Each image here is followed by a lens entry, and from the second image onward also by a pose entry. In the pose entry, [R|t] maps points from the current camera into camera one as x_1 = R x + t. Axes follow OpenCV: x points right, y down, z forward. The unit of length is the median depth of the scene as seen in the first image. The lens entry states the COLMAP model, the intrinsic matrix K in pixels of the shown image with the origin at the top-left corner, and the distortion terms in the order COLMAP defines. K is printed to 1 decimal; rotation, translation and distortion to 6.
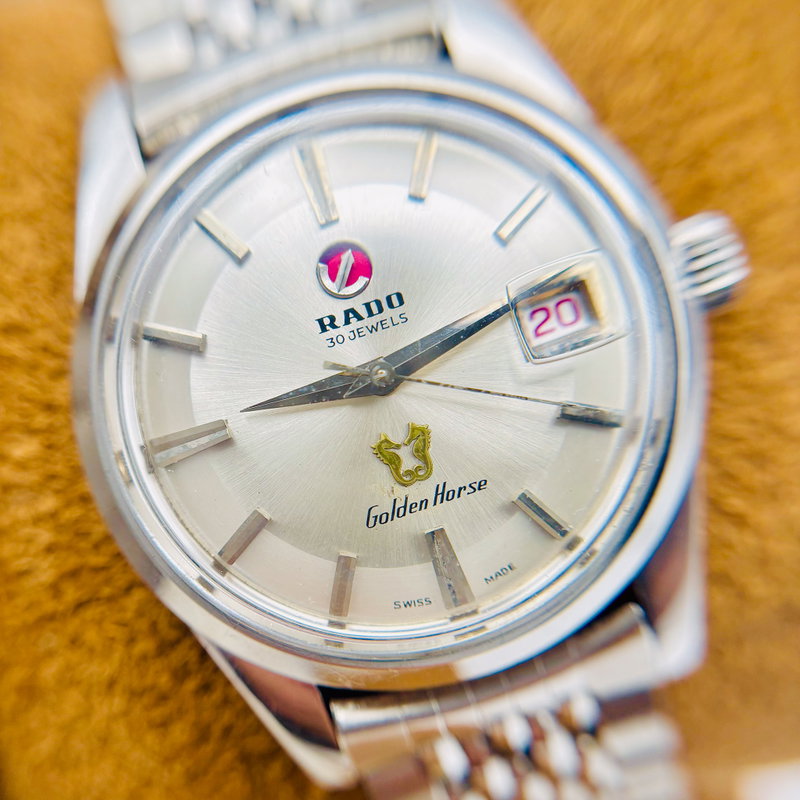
lens RADIAL K [[937.2, 0, 364.1], [0, 937.2, 410.0], [0, 0, 1]] dist [0.565215, -0.006588]
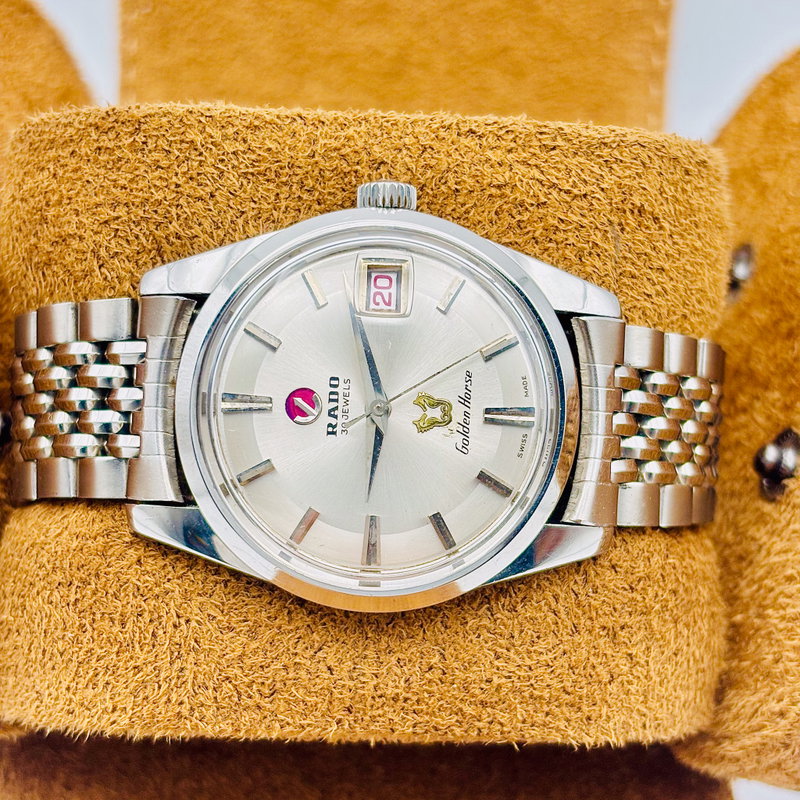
lens RADIAL K [[1636.5, 0, 384.1], [0, 1636.5, 419.3], [0, 0, 1]] dist [0.025546, -0.297693]
pose [[0.366931, -0.927774, 0.067805, -0.170449], [0.929310, 0.368859, 0.018061, -0.067516], [-0.041767, 0.056385, 0.997535, -1.606755]]
